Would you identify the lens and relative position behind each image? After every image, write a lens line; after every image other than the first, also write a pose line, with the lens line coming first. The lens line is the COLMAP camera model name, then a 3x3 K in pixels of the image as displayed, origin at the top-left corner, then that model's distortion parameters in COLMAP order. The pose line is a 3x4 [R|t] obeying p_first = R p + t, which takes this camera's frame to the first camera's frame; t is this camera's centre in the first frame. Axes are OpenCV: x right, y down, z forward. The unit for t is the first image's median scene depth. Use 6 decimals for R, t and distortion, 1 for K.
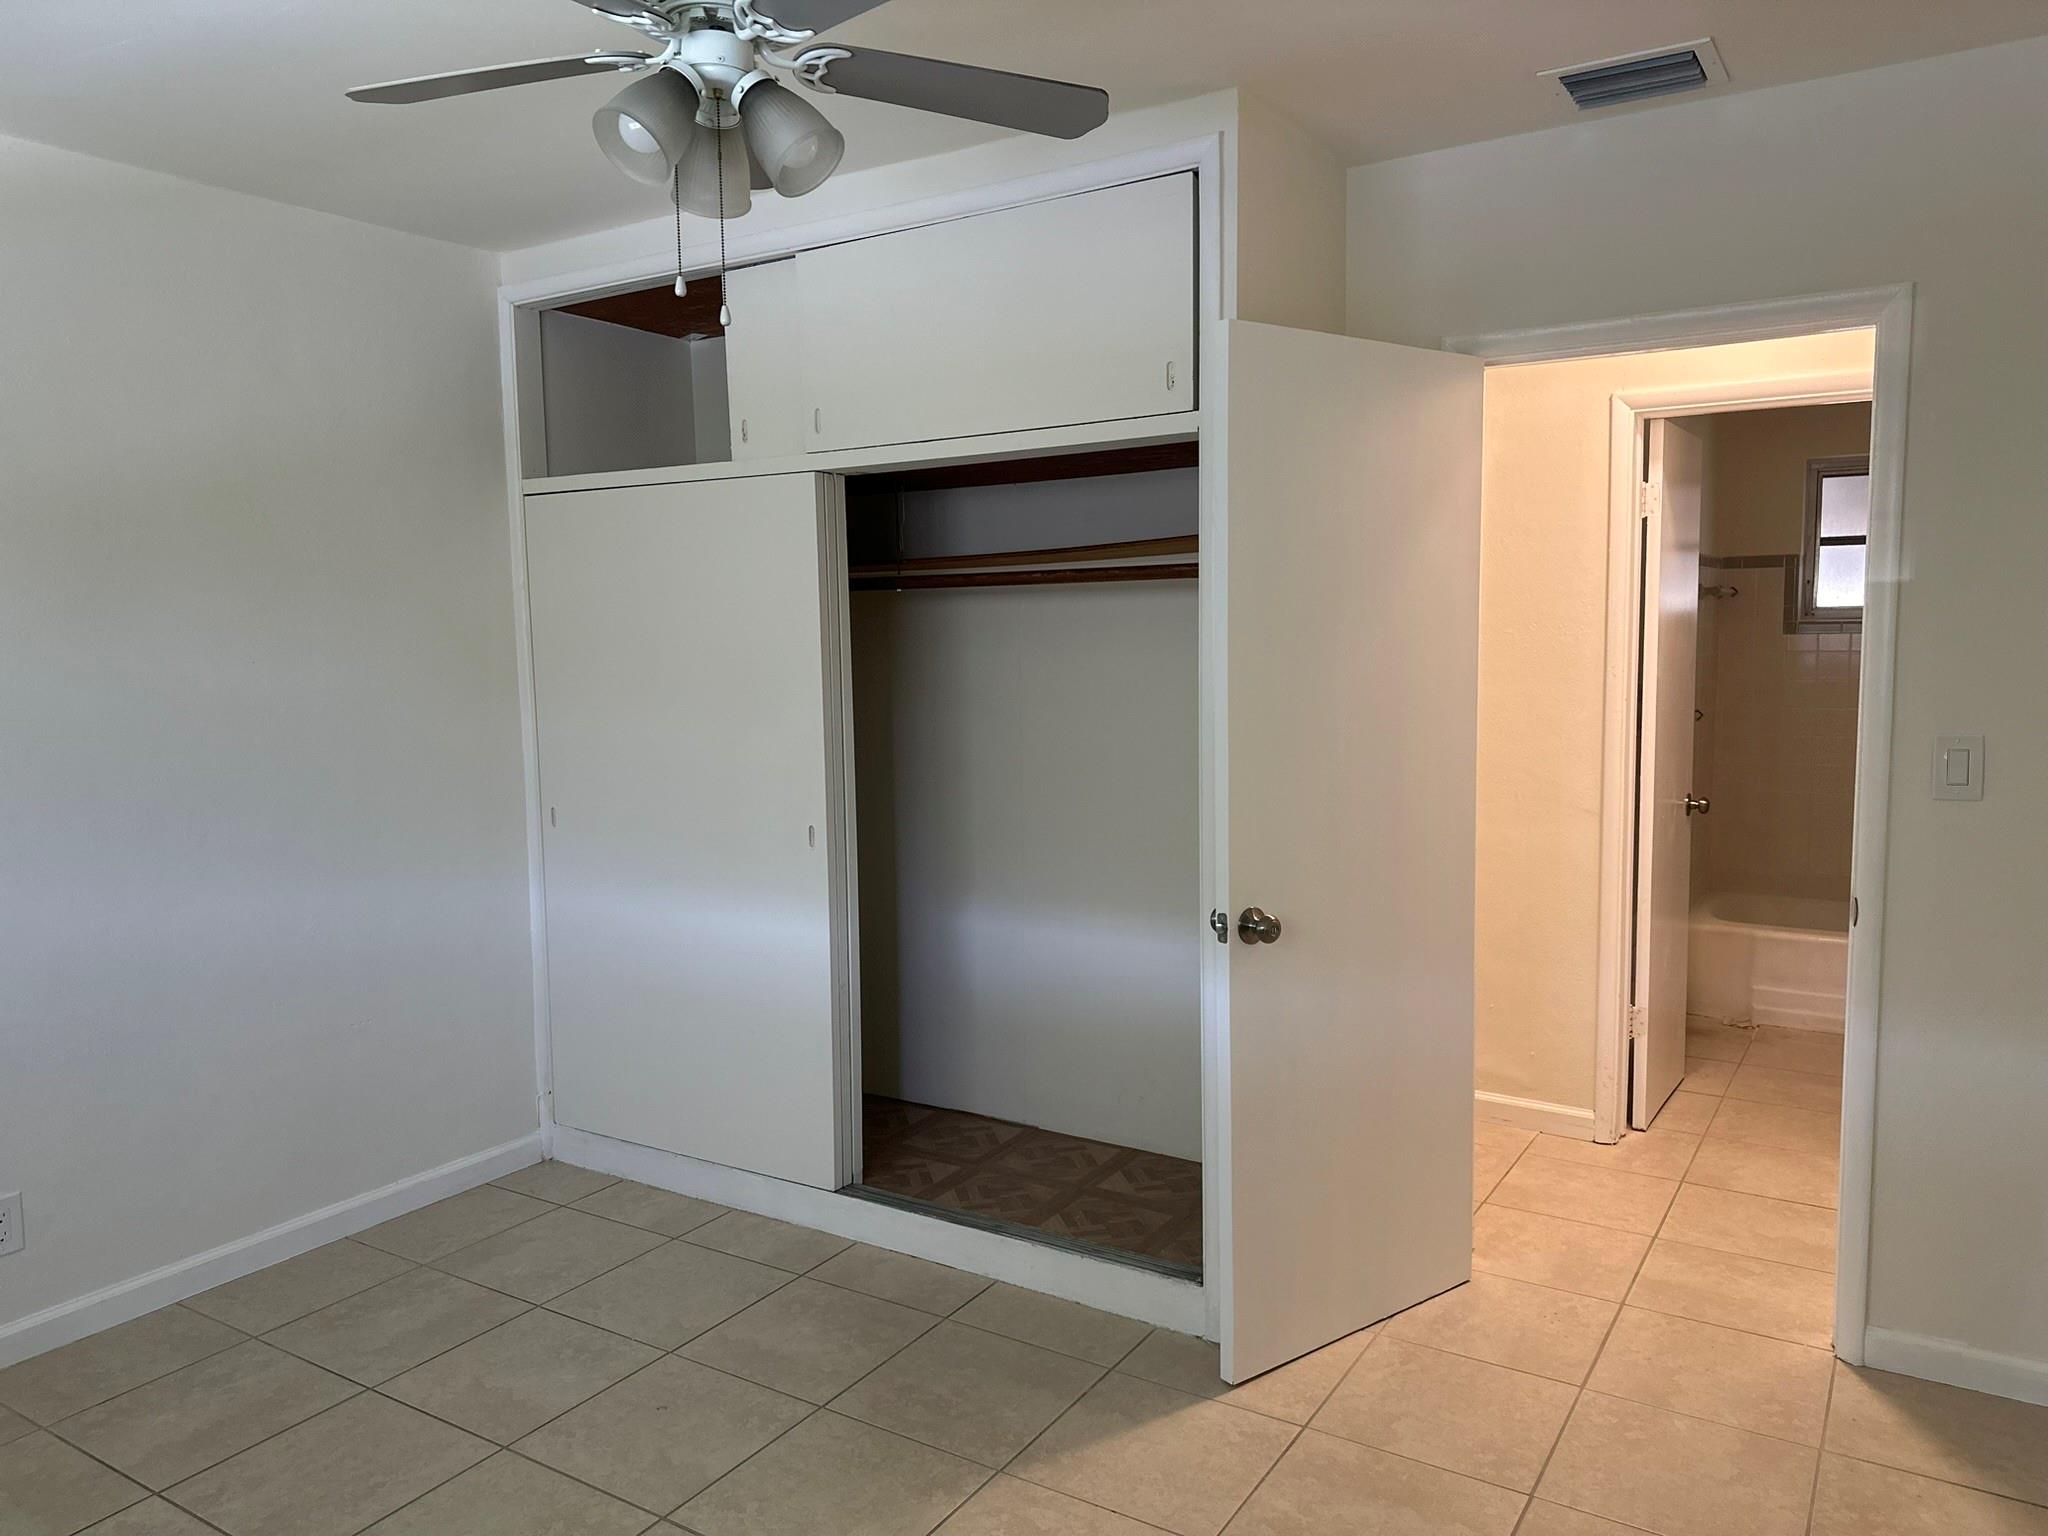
lens RADIAL K [[1461.4, 0, 1028.7], [0, 1461.4, 768.5], [0, 0, 1]] dist [0.012787, -0.009040]
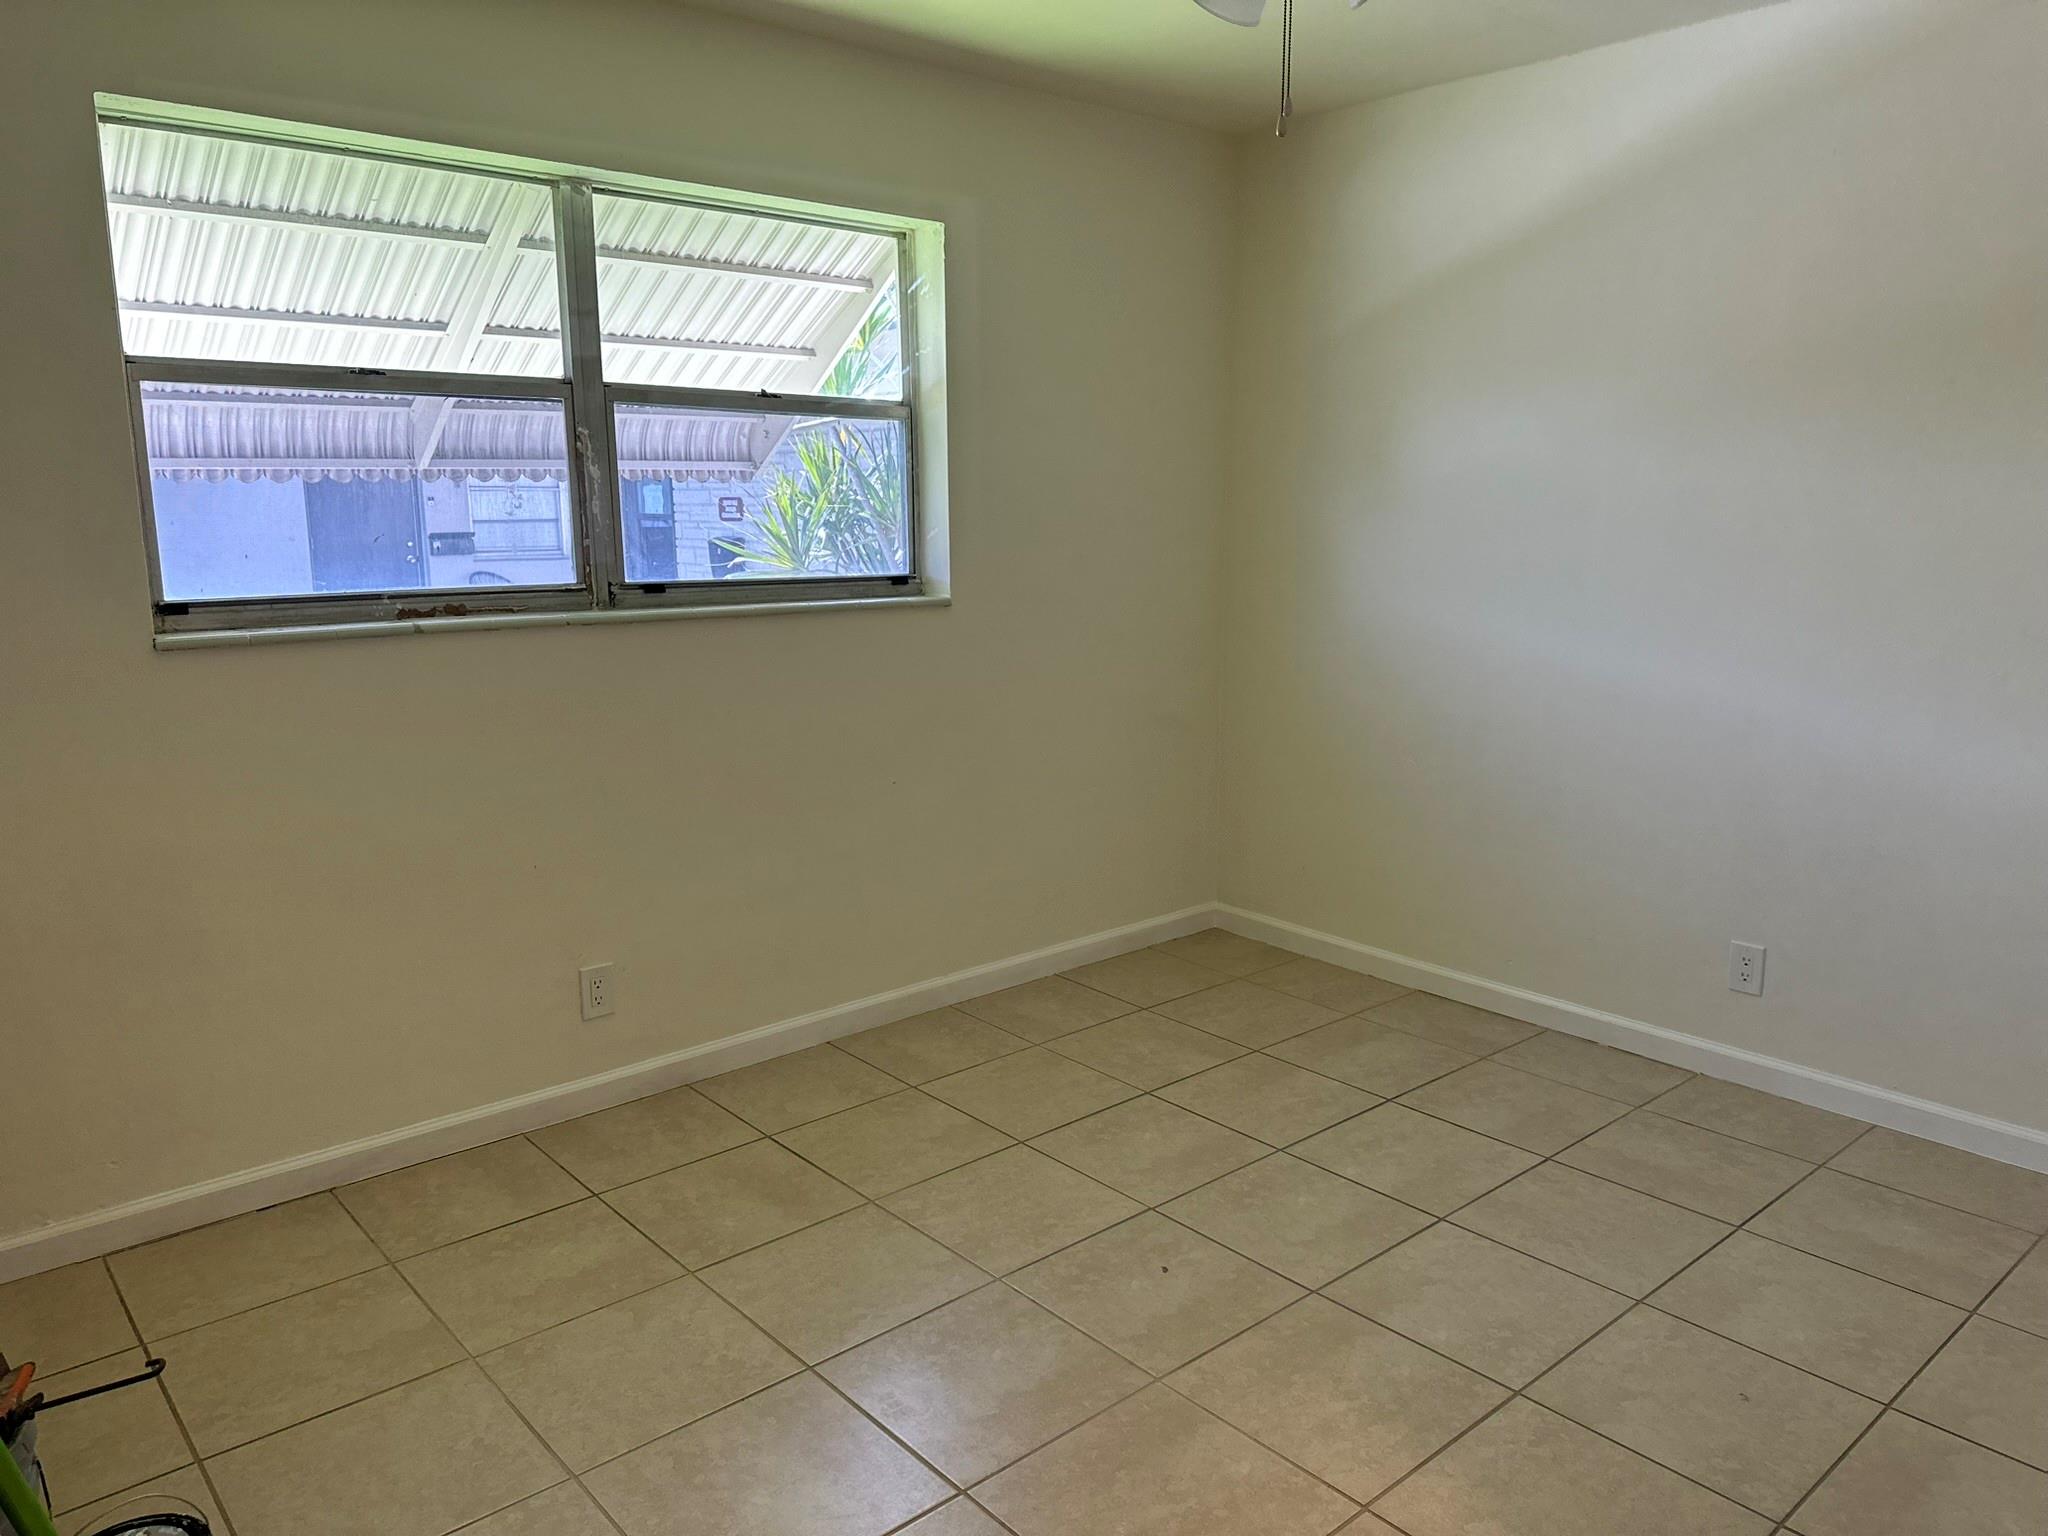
lens RADIAL K [[1427.9, 0, 1024.0], [0, 1427.9, 768.0], [0, 0, 1]] dist [0.105634, -0.146453]
pose [[-0.286071, 0.188861, -0.939412, 0.537414], [-0.090570, 0.970665, 0.222724, -0.054417], [0.953919, 0.148797, -0.260574, 0.718728]]
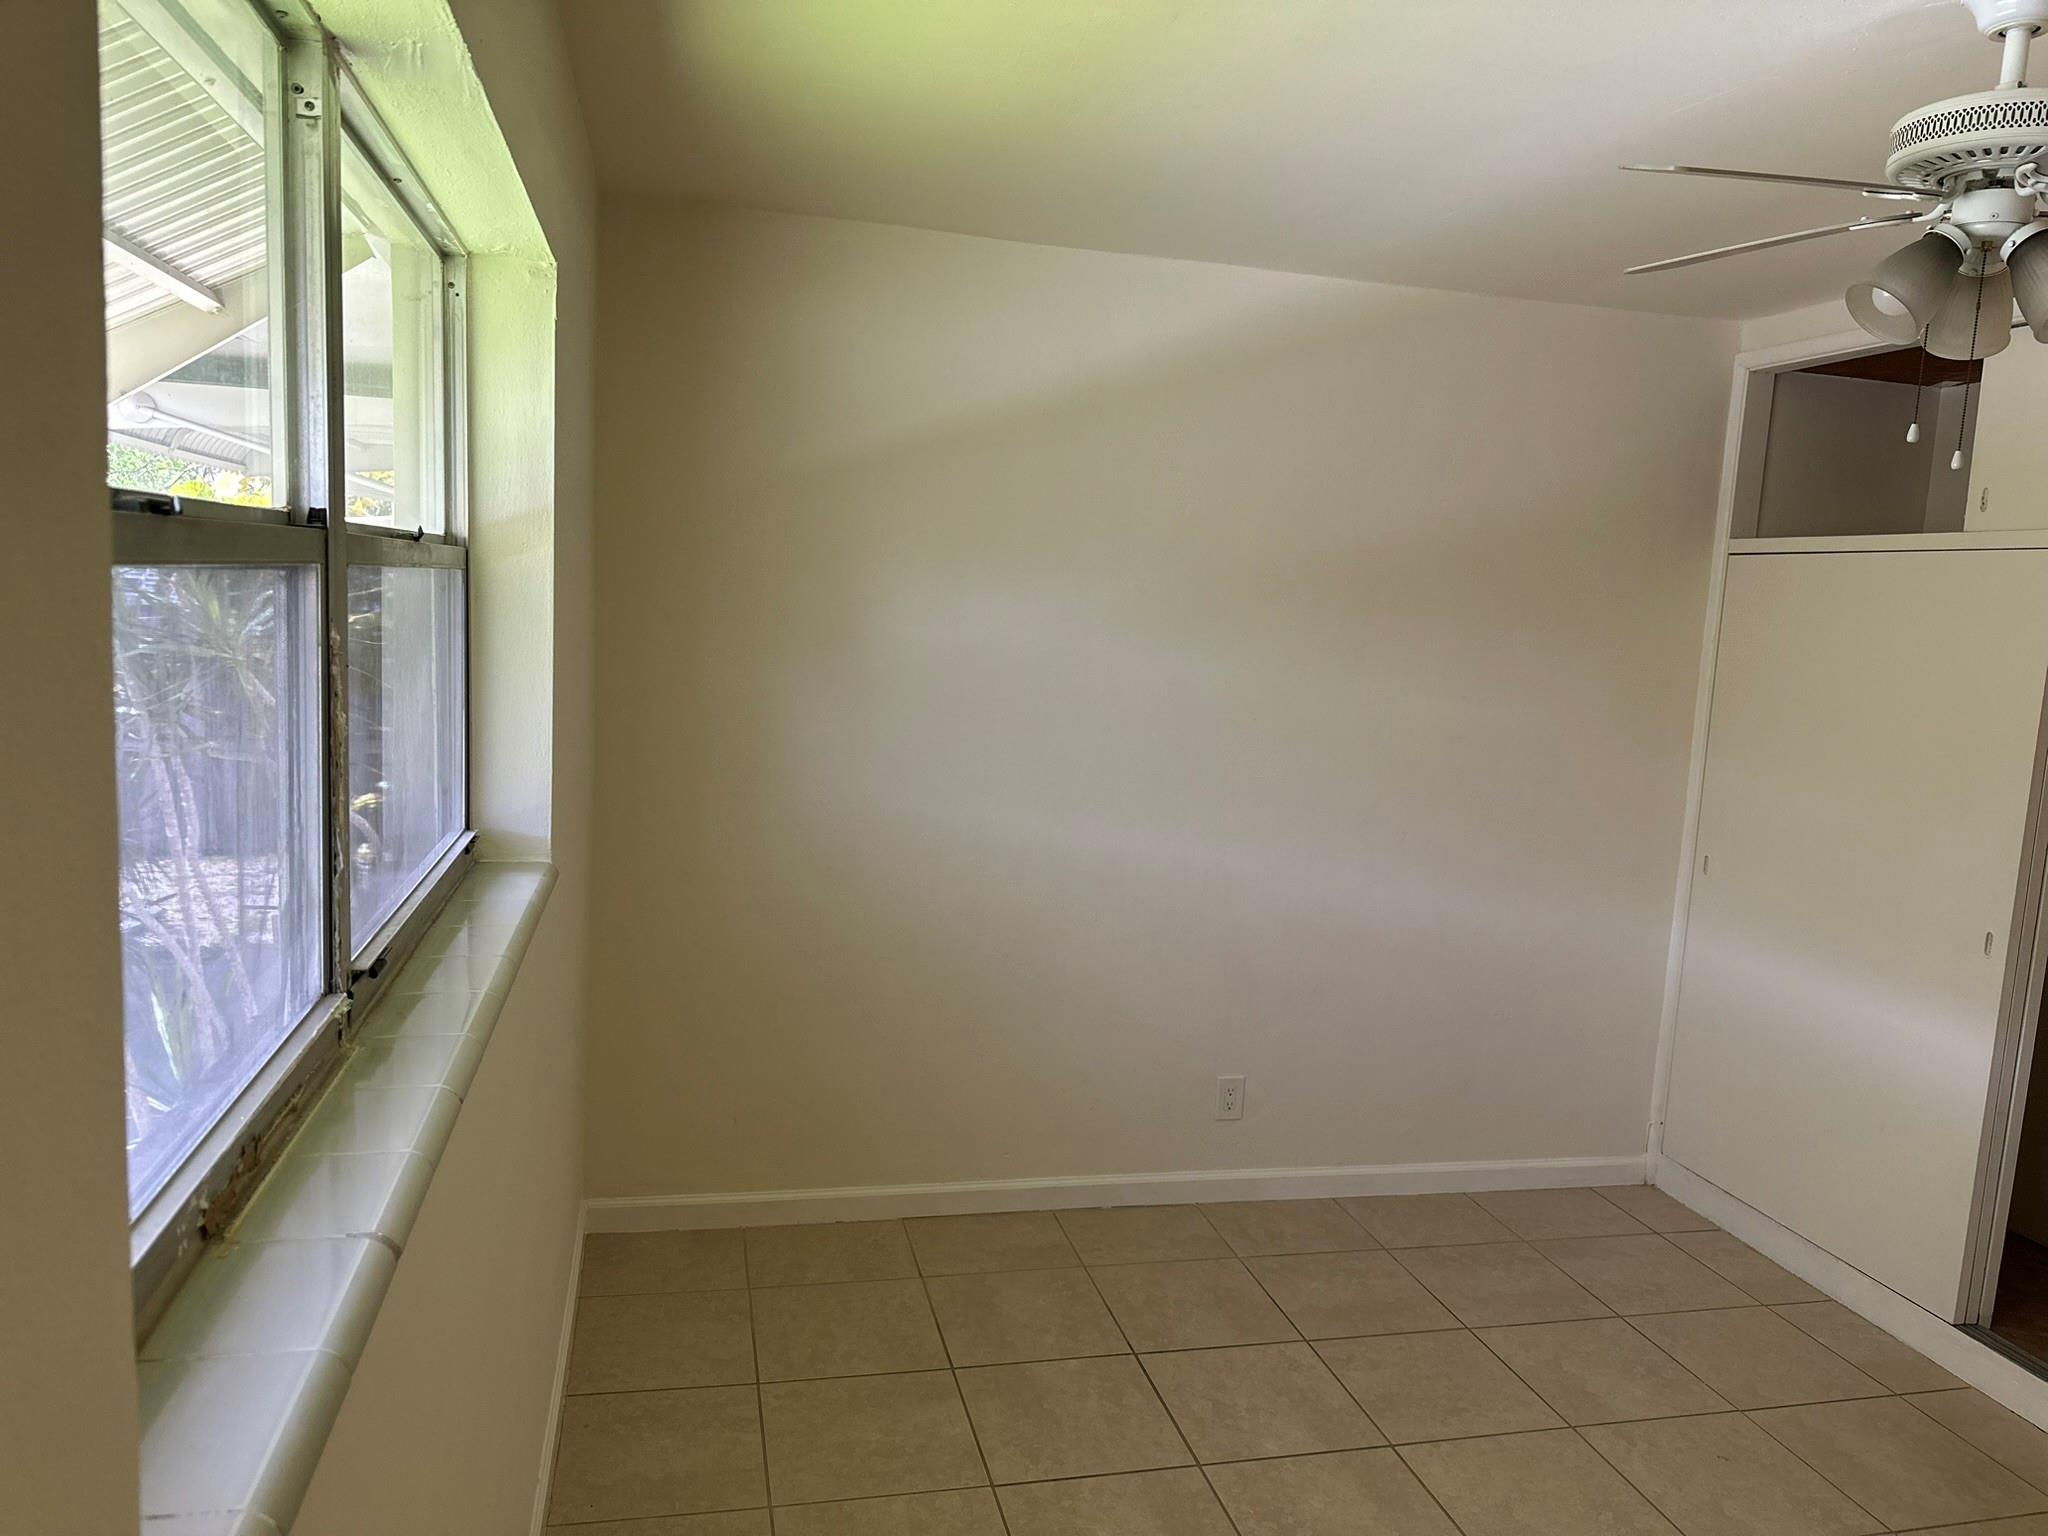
lens RADIAL K [[1461.4, 0, 1028.7], [0, 1461.4, 768.5], [0, 0, 1]] dist [0.012787, -0.009040]
pose [[0.718858, 0.139936, -0.680927, 0.034402], [-0.133580, 0.989082, 0.062243, -0.045661], [0.682202, 0.046214, 0.729702, -0.114431]]
